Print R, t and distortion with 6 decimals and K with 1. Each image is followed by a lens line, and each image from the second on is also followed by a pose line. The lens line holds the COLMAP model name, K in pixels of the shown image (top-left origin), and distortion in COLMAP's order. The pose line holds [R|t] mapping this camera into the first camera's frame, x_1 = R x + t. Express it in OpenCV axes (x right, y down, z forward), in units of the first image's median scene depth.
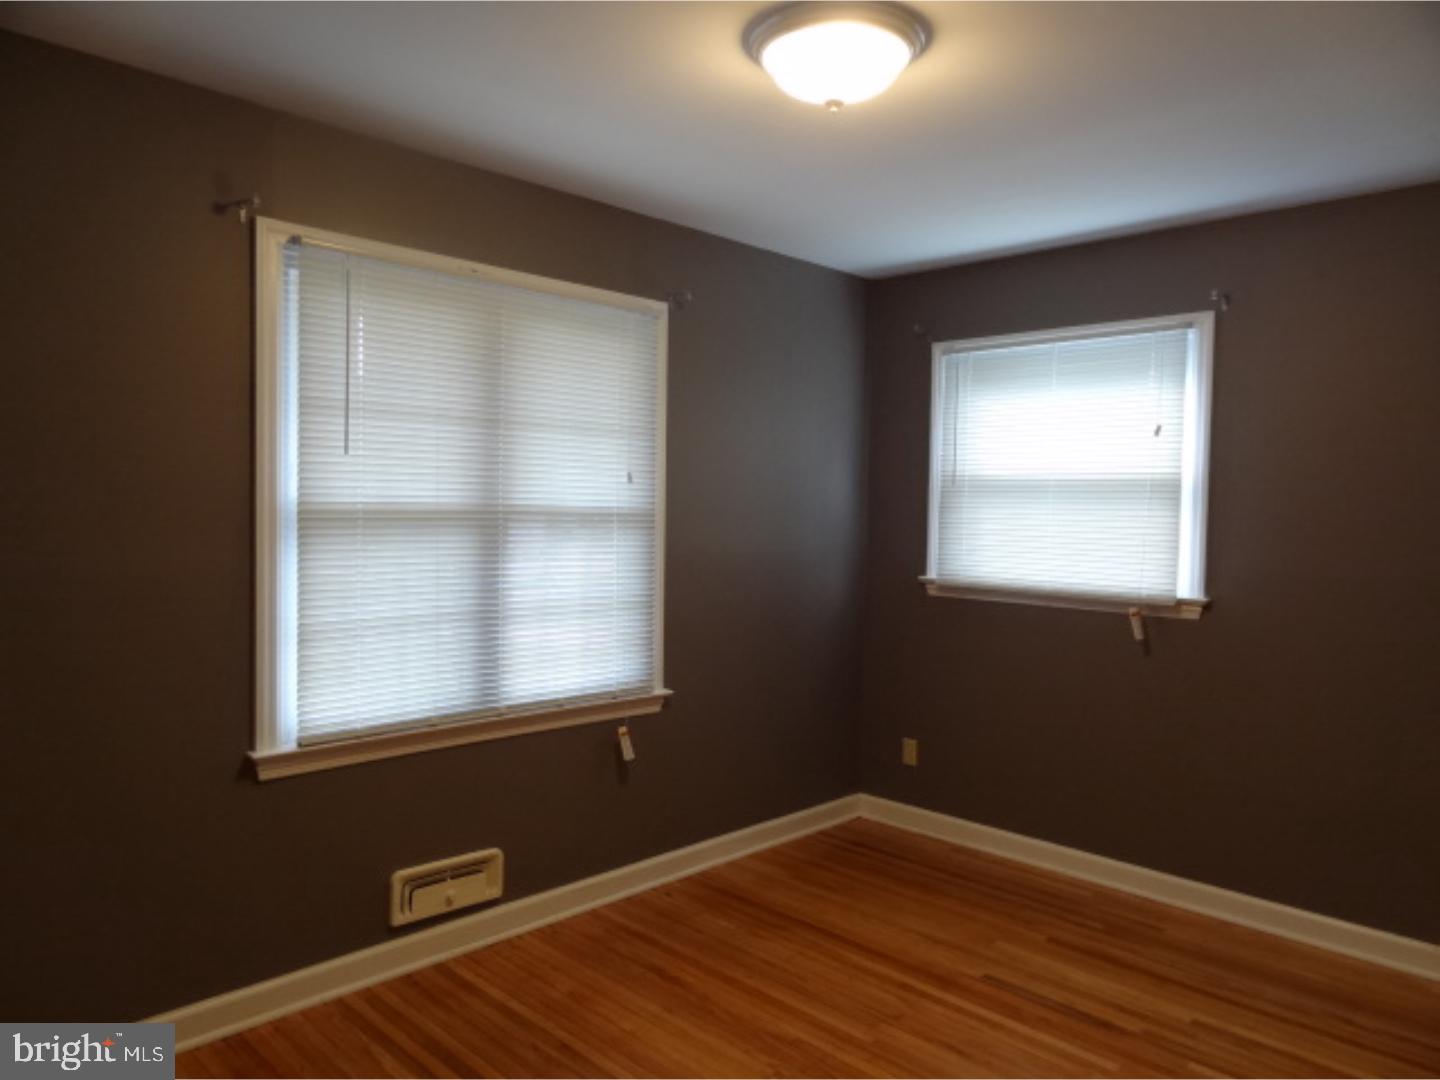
lens RADIAL K [[1006.8, 0, 725.7], [0, 1006.8, 537.0], [0, 0, 1]] dist [-0.004184, 0.006584]
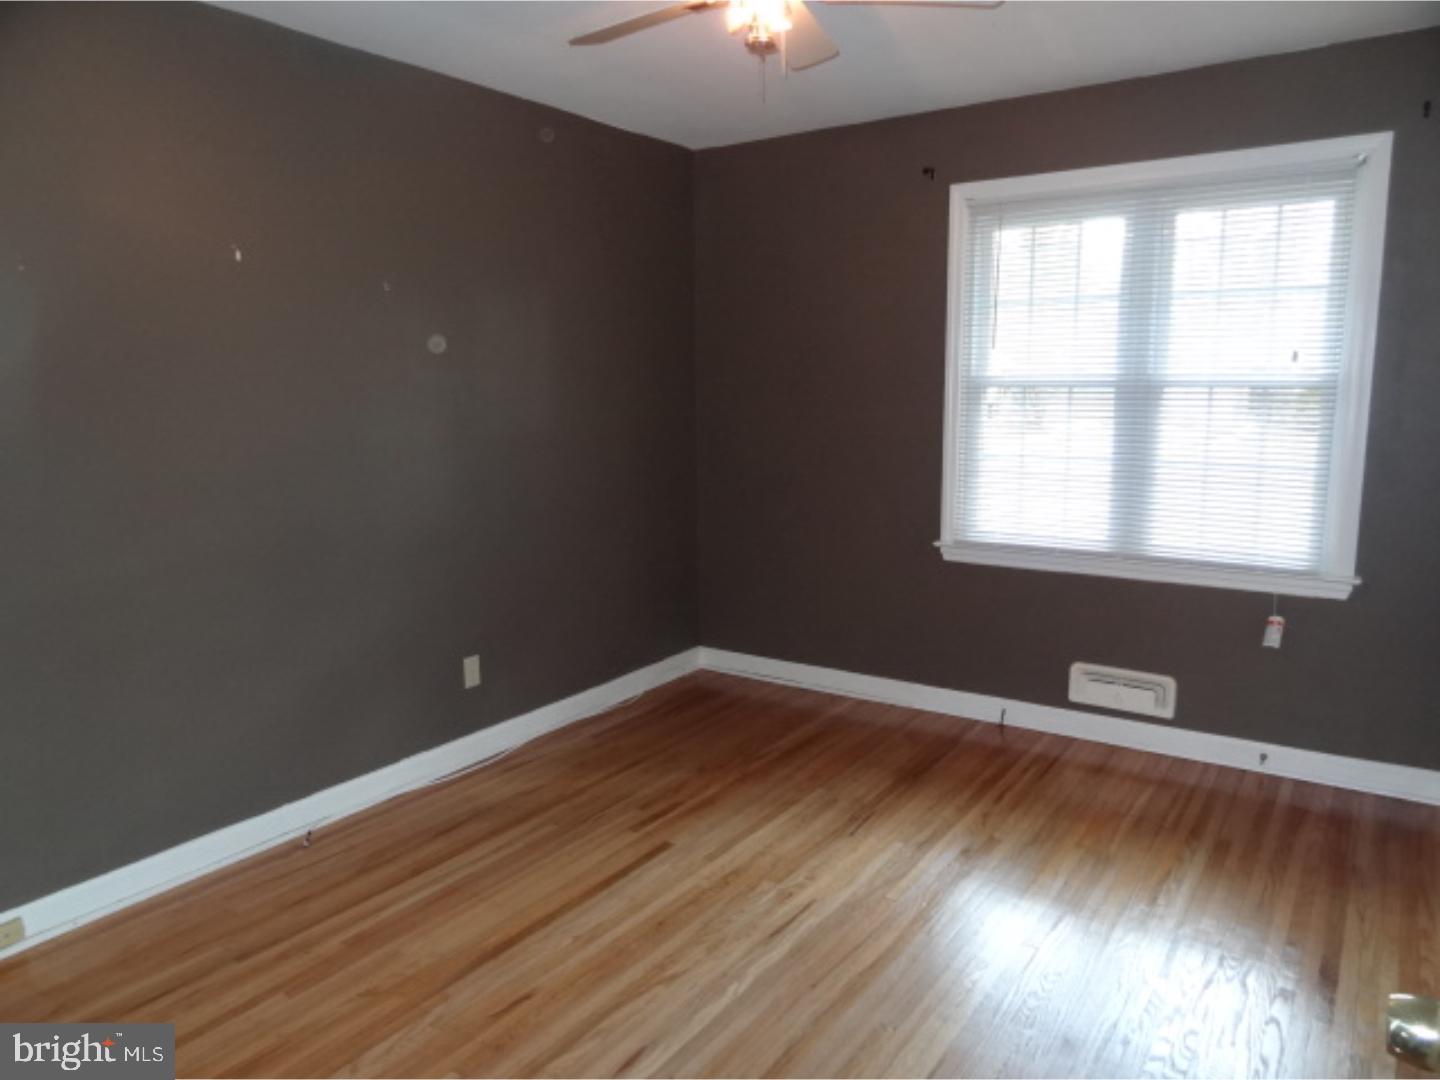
lens RADIAL K [[1006.8, 0, 725.7], [0, 1006.8, 537.0], [0, 0, 1]] dist [-0.004184, 0.006584]
pose [[0.169974, 0.137160, -0.975856, 0.804599], [-0.020498, 0.990544, 0.135654, 0.000713], [0.985235, -0.003055, 0.171178, 0.297052]]
